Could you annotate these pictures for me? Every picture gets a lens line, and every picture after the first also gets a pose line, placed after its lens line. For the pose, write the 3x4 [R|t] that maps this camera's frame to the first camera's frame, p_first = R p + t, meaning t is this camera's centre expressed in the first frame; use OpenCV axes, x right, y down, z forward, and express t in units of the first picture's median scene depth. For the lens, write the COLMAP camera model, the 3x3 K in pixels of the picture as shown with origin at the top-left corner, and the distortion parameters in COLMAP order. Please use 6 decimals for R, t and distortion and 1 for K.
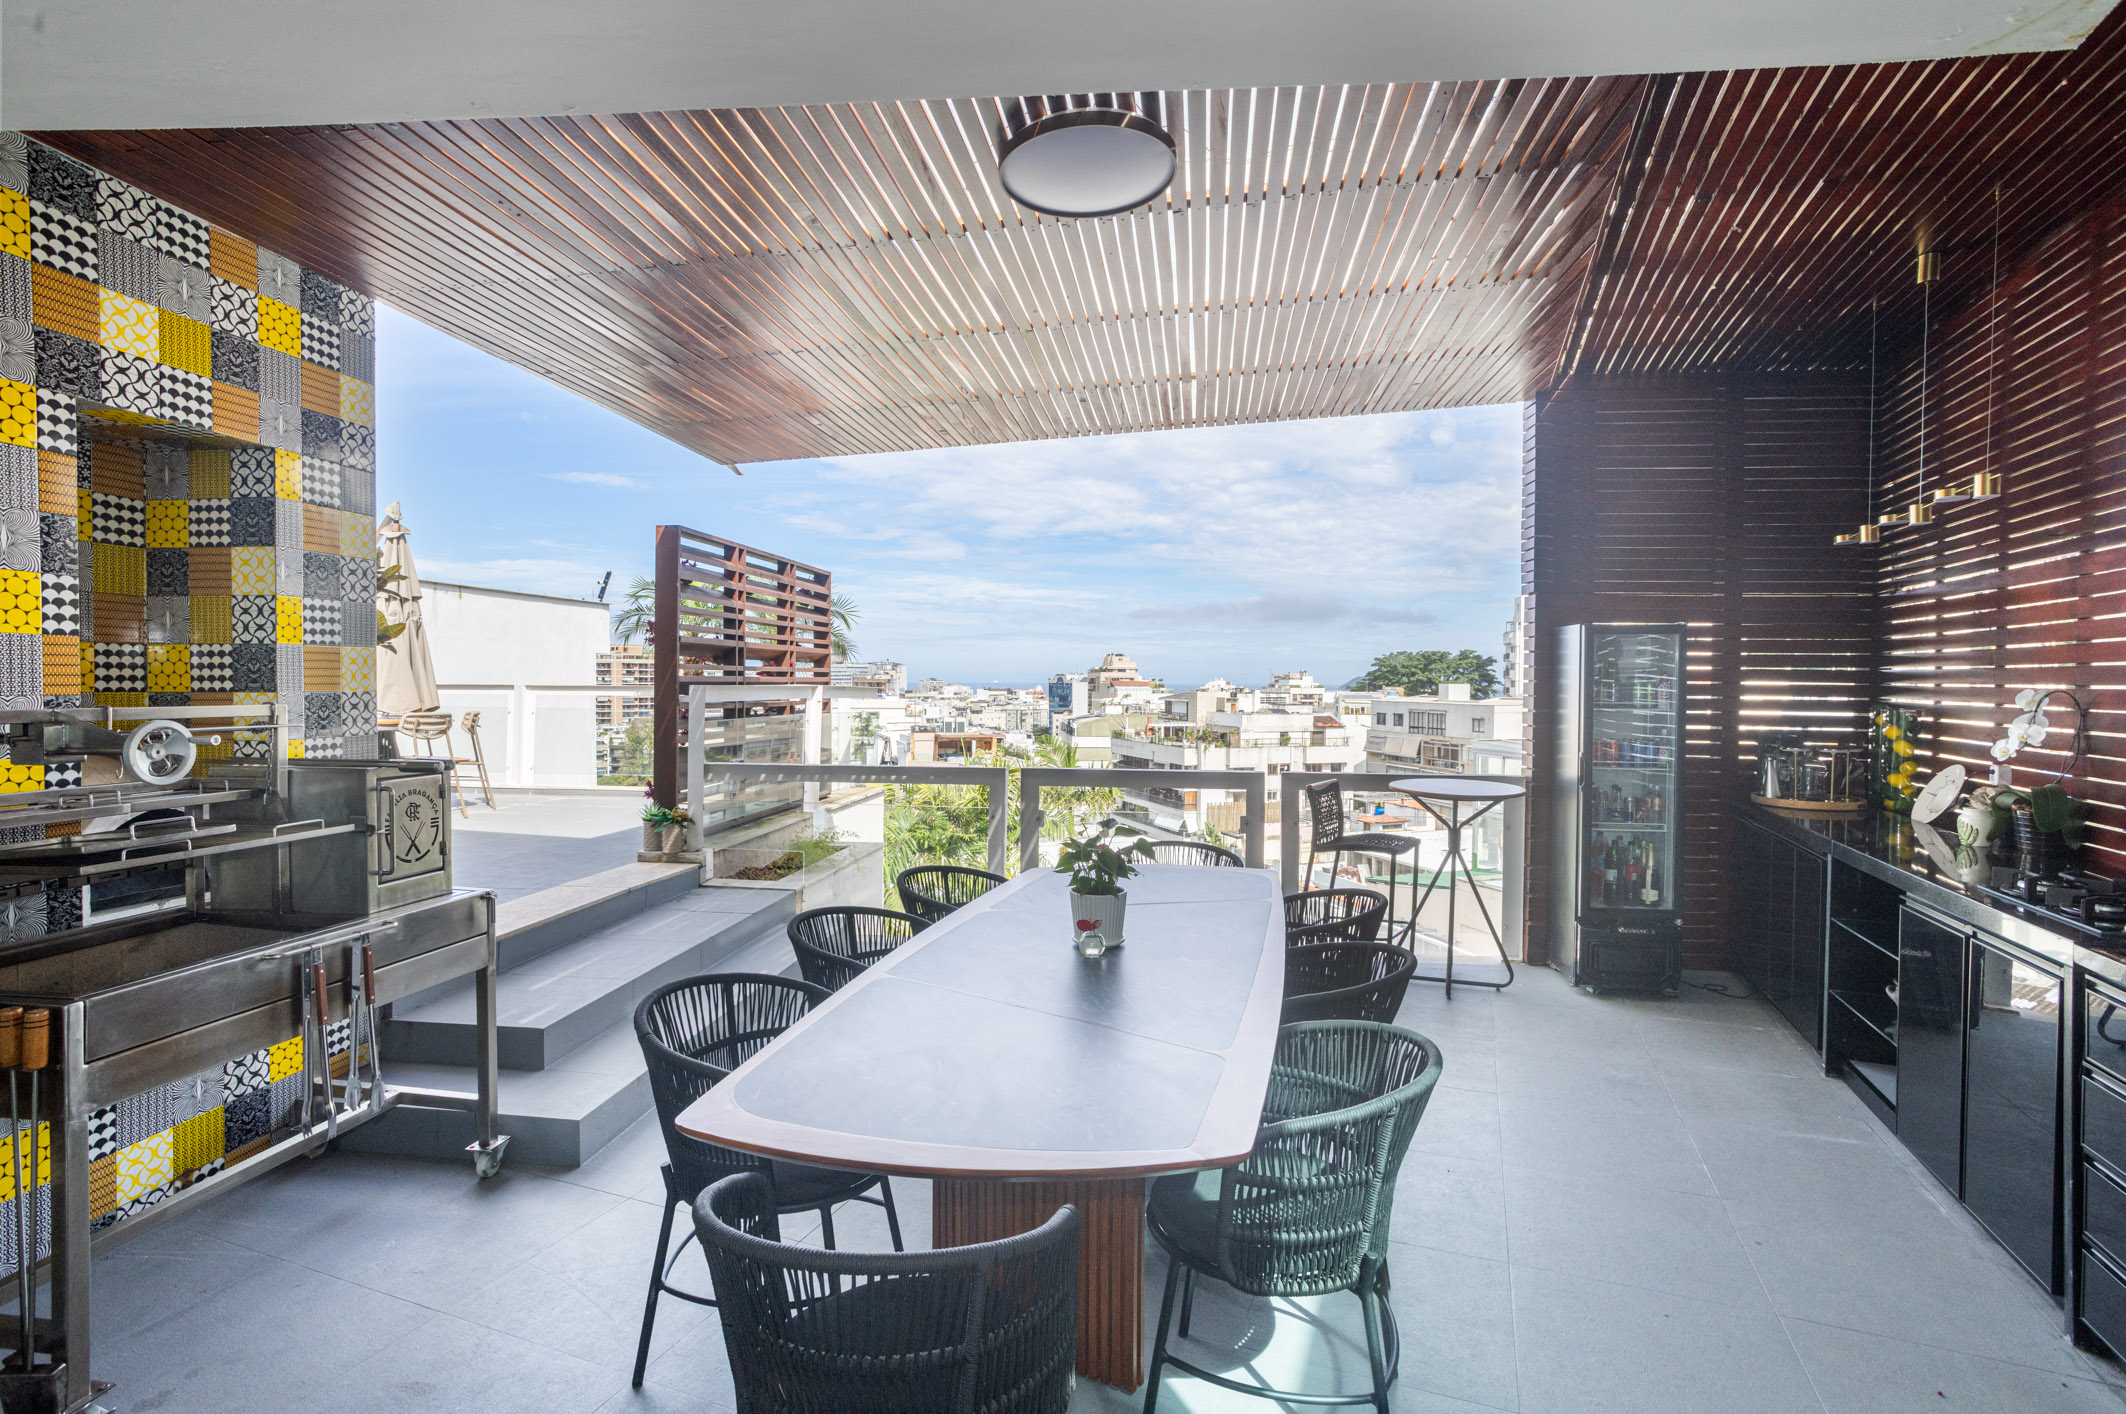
lens RADIAL K [[1042.0, 0, 1061.7], [0, 1042.0, 697.5], [0, 0, 1]] dist [-0.005260, 0.008817]
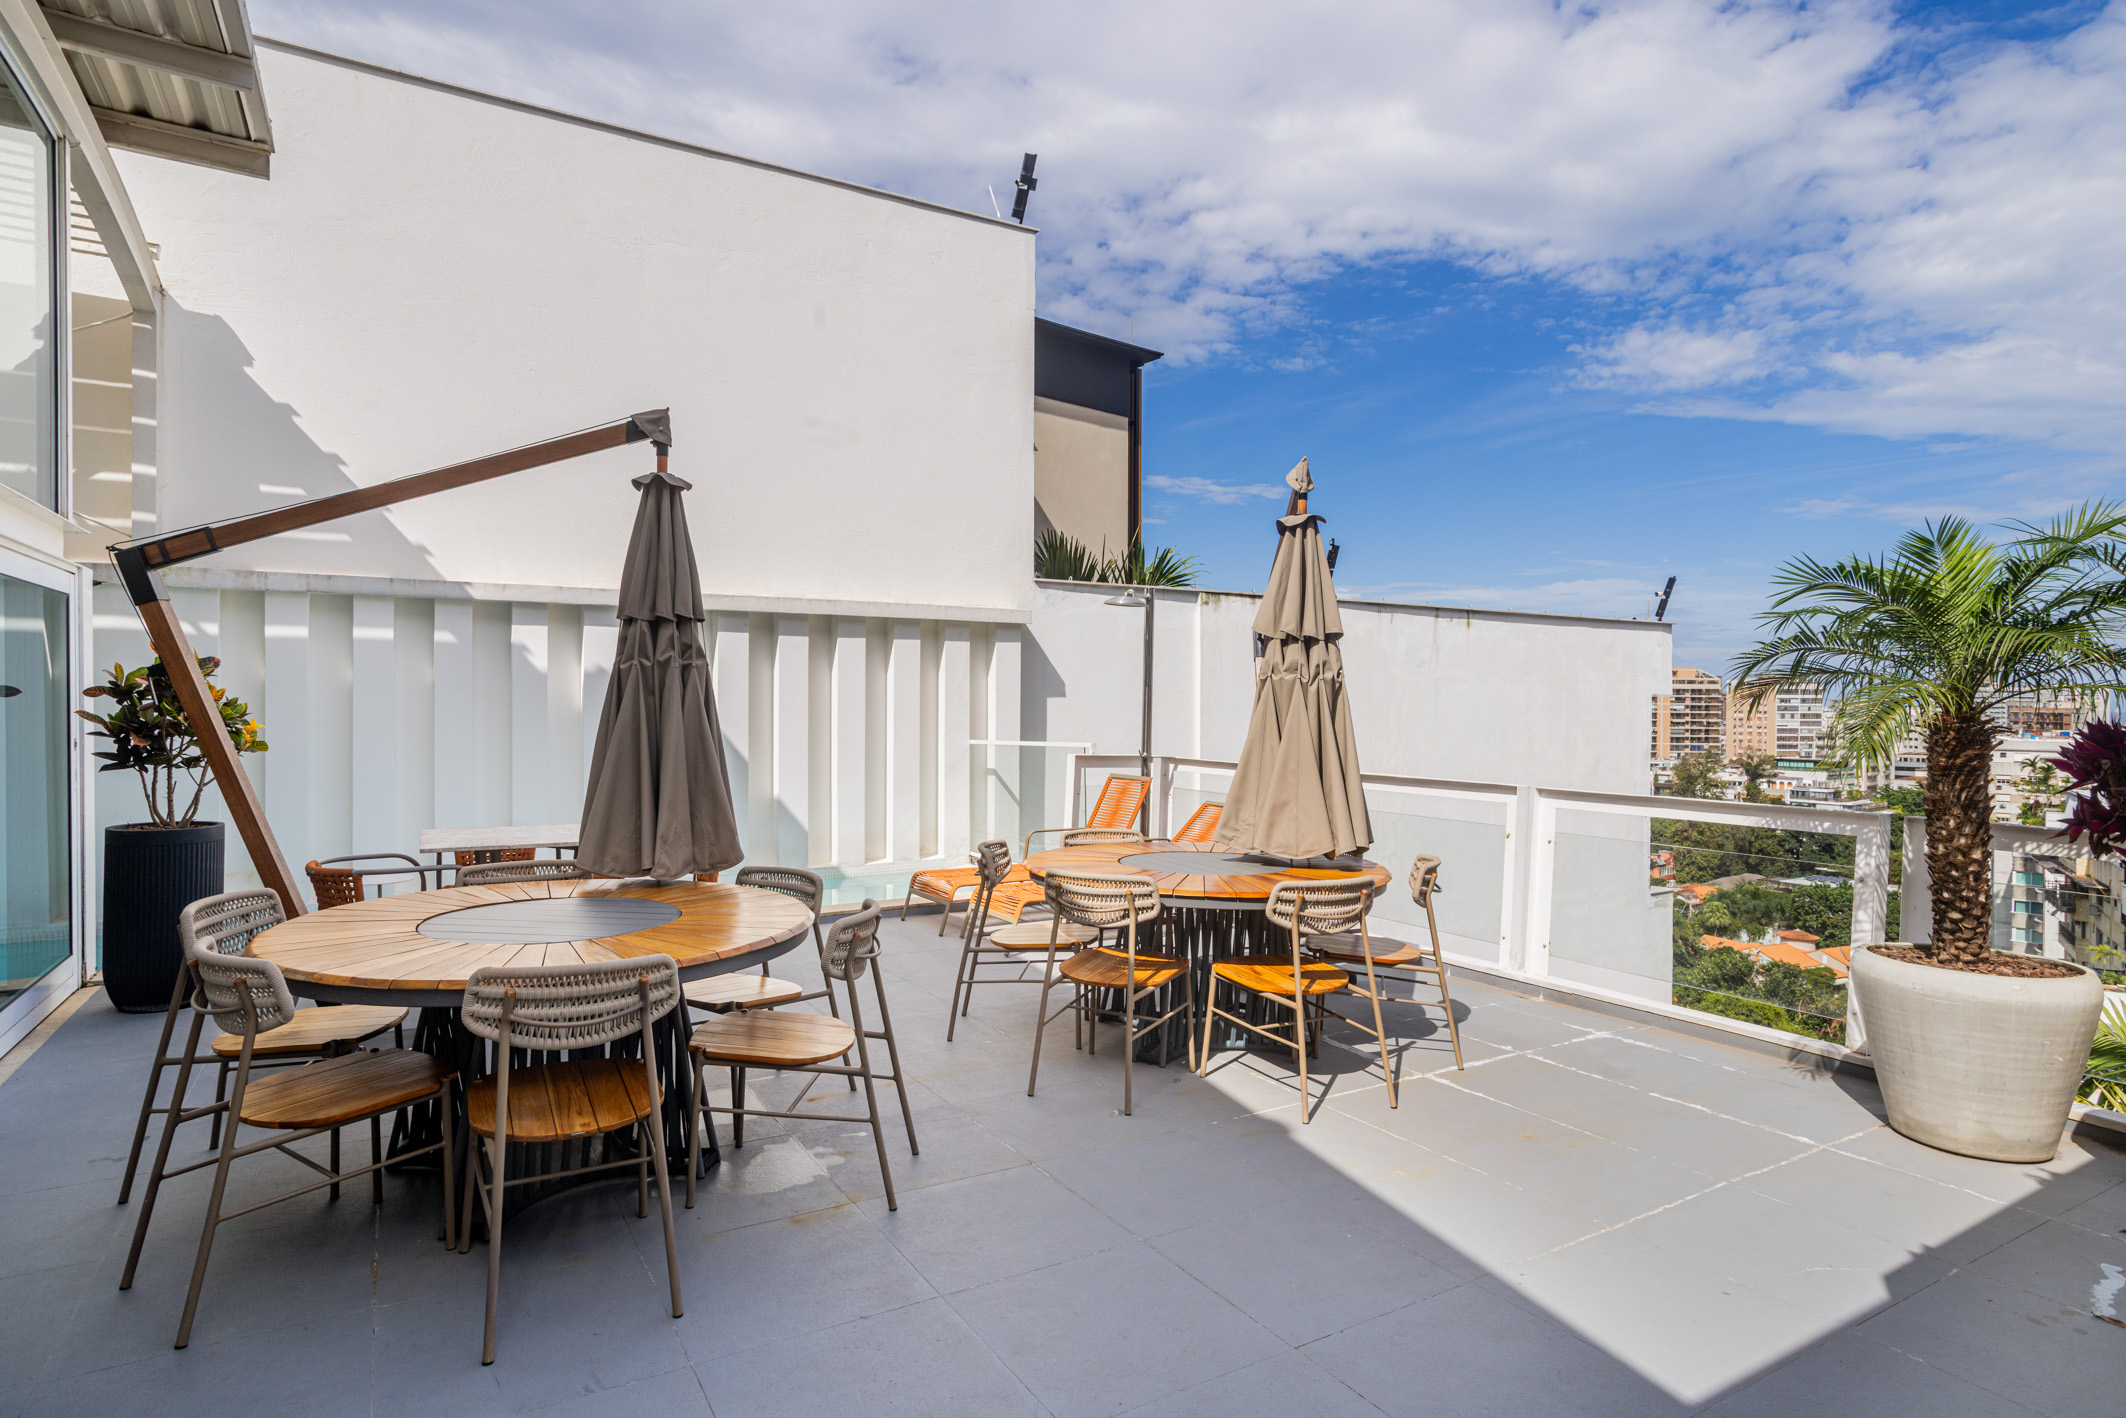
lens RADIAL K [[1135.7, 0, 1067.9], [0, 1135.7, 709.4], [0, 0, 1]] dist [-0.004646, -0.000214]
pose [[0.631848, 0.006514, -0.775065, -0.130475], [-0.017734, 0.999824, -0.006055, -0.026808], [0.774889, 0.017571, 0.631853, 0.268911]]
